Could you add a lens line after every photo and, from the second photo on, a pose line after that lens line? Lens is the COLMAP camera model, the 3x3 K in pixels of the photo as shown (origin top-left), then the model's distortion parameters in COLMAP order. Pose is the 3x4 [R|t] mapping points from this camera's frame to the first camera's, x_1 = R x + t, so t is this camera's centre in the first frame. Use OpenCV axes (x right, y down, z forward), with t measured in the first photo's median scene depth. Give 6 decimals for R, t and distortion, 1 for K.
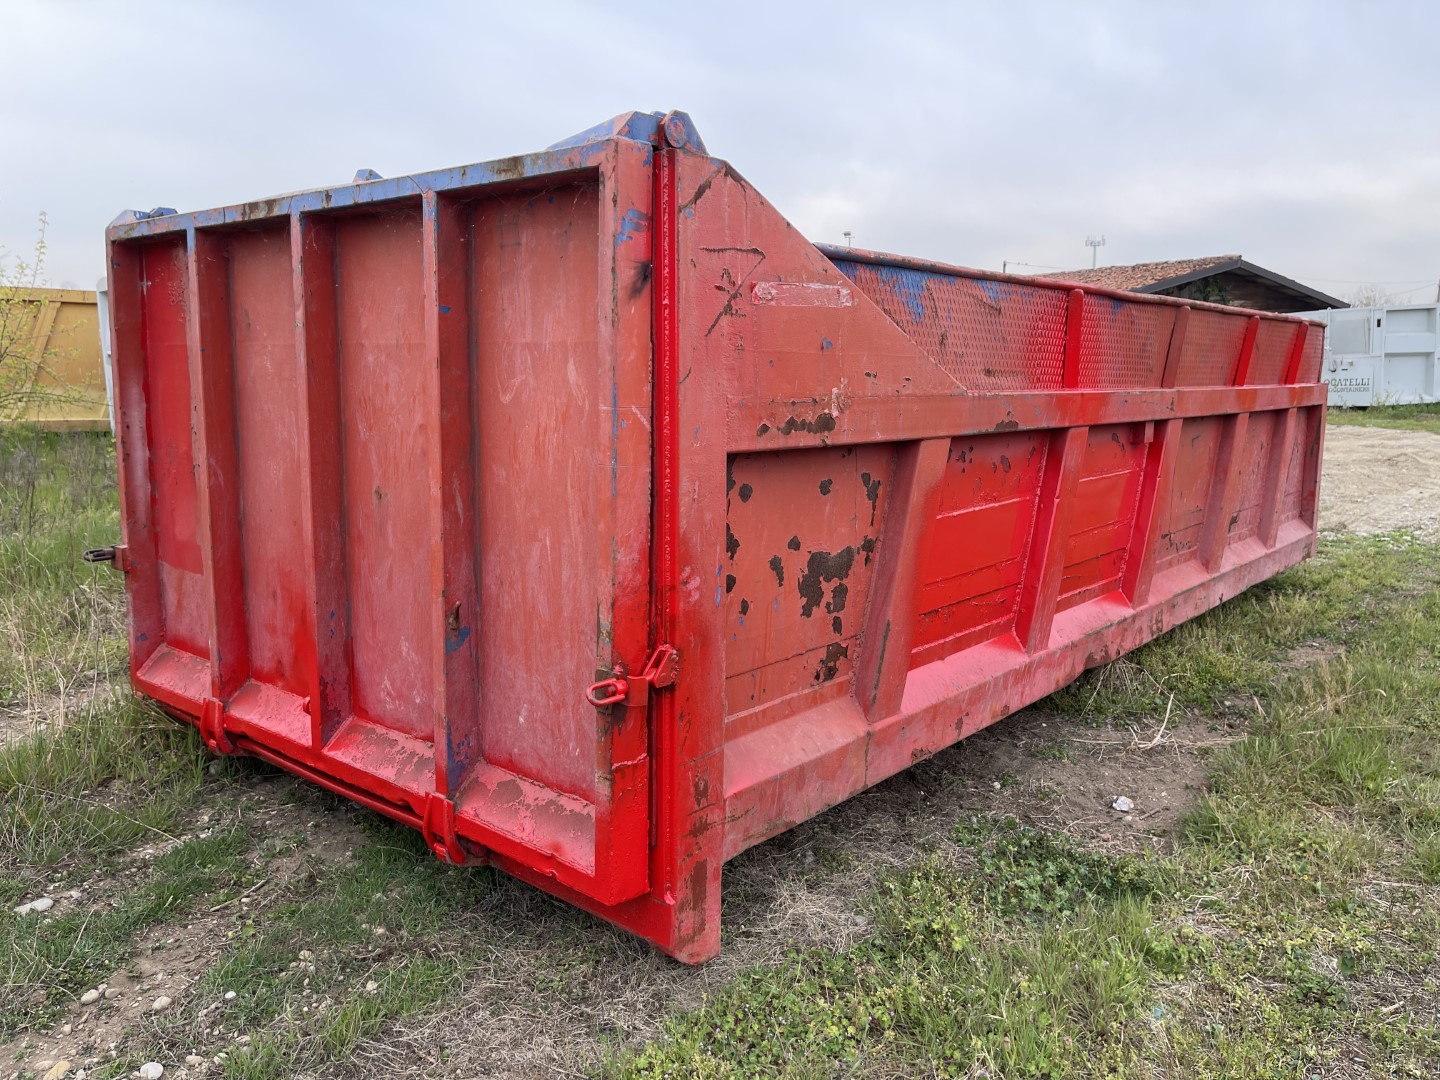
lens RADIAL K [[1084.1, 0, 753.9], [0, 1084.1, 537.7], [0, 0, 1]] dist [0.099992, -0.136525]
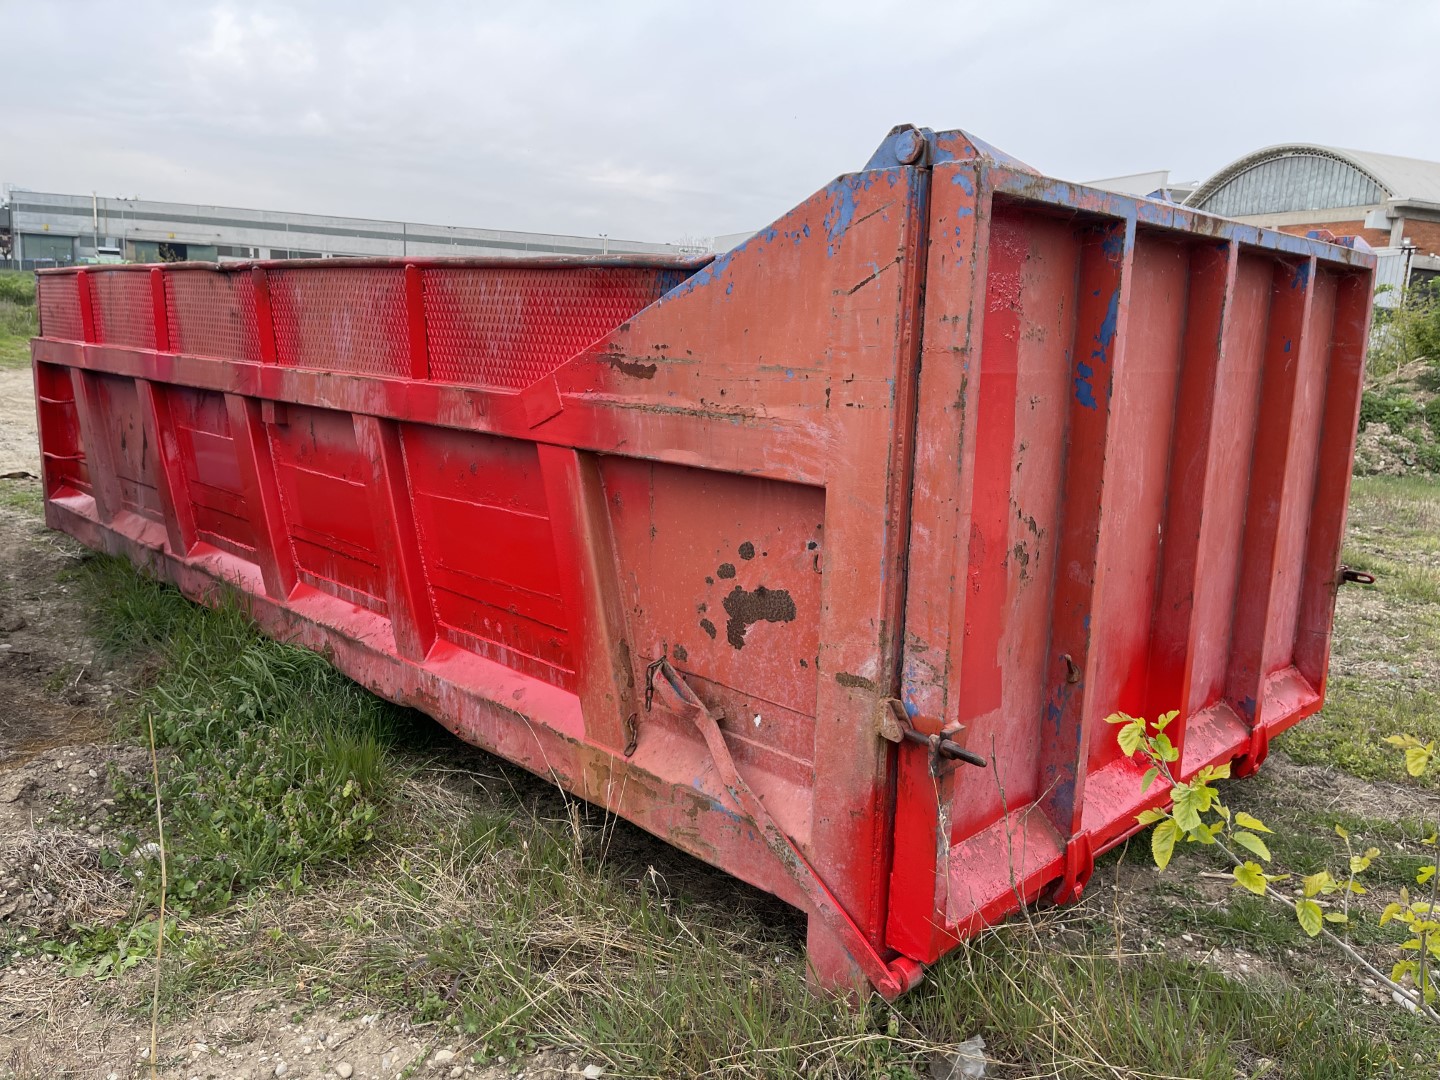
lens RADIAL K [[1084.1, 0, 753.9], [0, 1084.1, 537.7], [0, 0, 1]] dist [0.099992, -0.136525]
pose [[0.092512, -0.186173, 0.978152, -1.341074], [0.122912, 0.976987, 0.174326, -0.238784], [-0.988096, 0.104099, 0.113265, 1.227933]]
